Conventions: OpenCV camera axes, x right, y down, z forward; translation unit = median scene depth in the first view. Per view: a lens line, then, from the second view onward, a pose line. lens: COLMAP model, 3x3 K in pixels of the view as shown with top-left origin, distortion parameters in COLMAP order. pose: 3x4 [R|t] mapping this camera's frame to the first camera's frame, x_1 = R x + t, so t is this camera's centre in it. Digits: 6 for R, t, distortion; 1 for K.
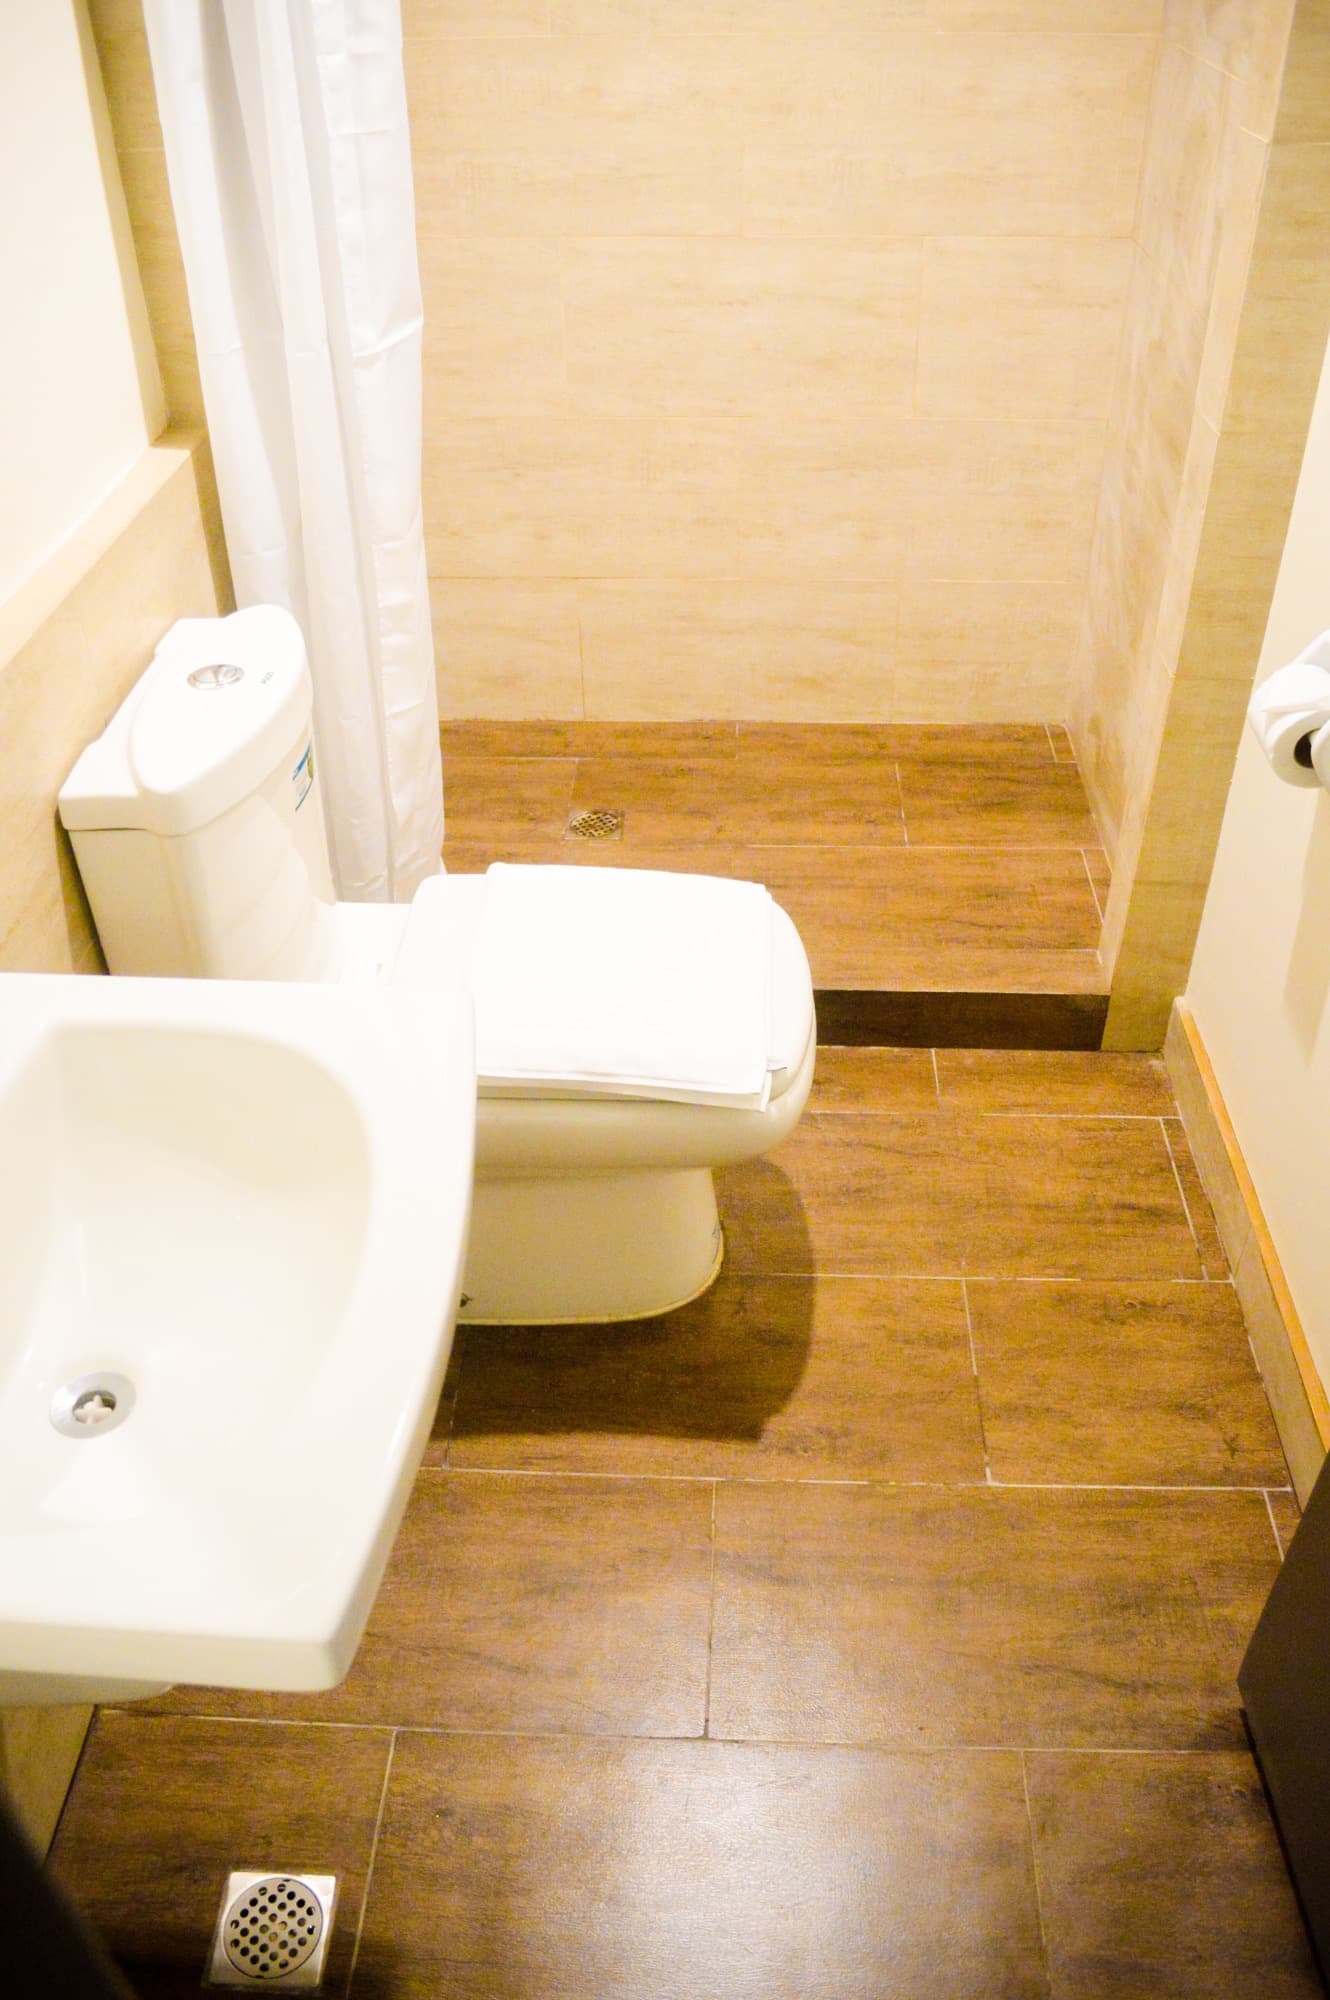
lens RADIAL K [[1609.6, 0, 667.4], [0, 1609.6, 991.5], [0, 0, 1]] dist [-0.067108, 0.002287]
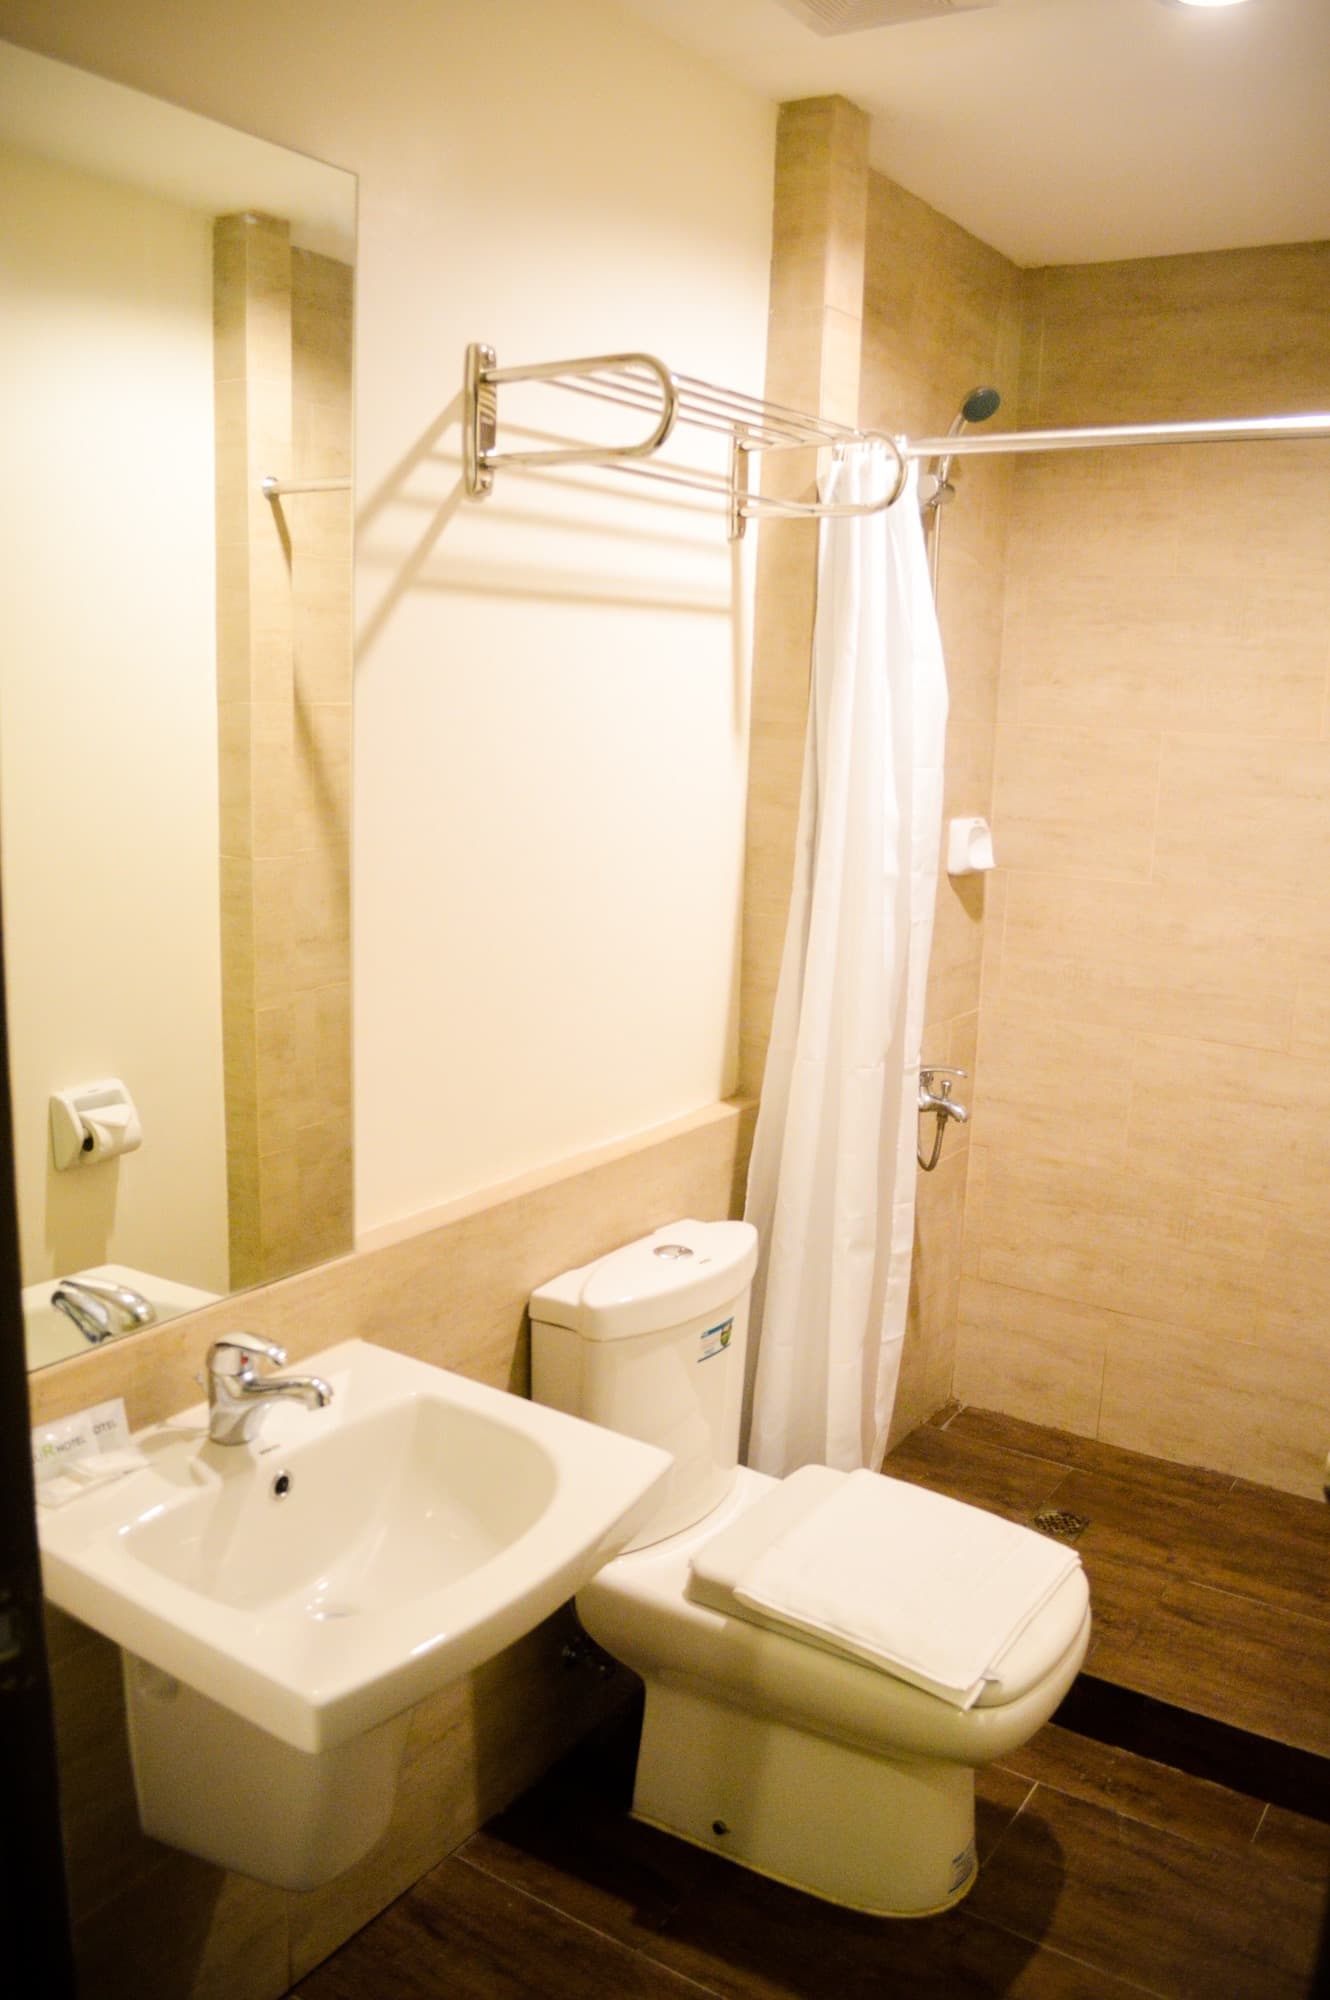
lens RADIAL K [[1609.6, 0, 659.1], [0, 1609.6, 1003.6], [0, 0, 1]] dist [-0.067108, 0.002287]
pose [[0.859861, 0.141622, -0.490492, 0.254169], [-0.344247, 0.870317, -0.352195, 0.078601], [0.377005, 0.471689, 0.797105, -0.156324]]
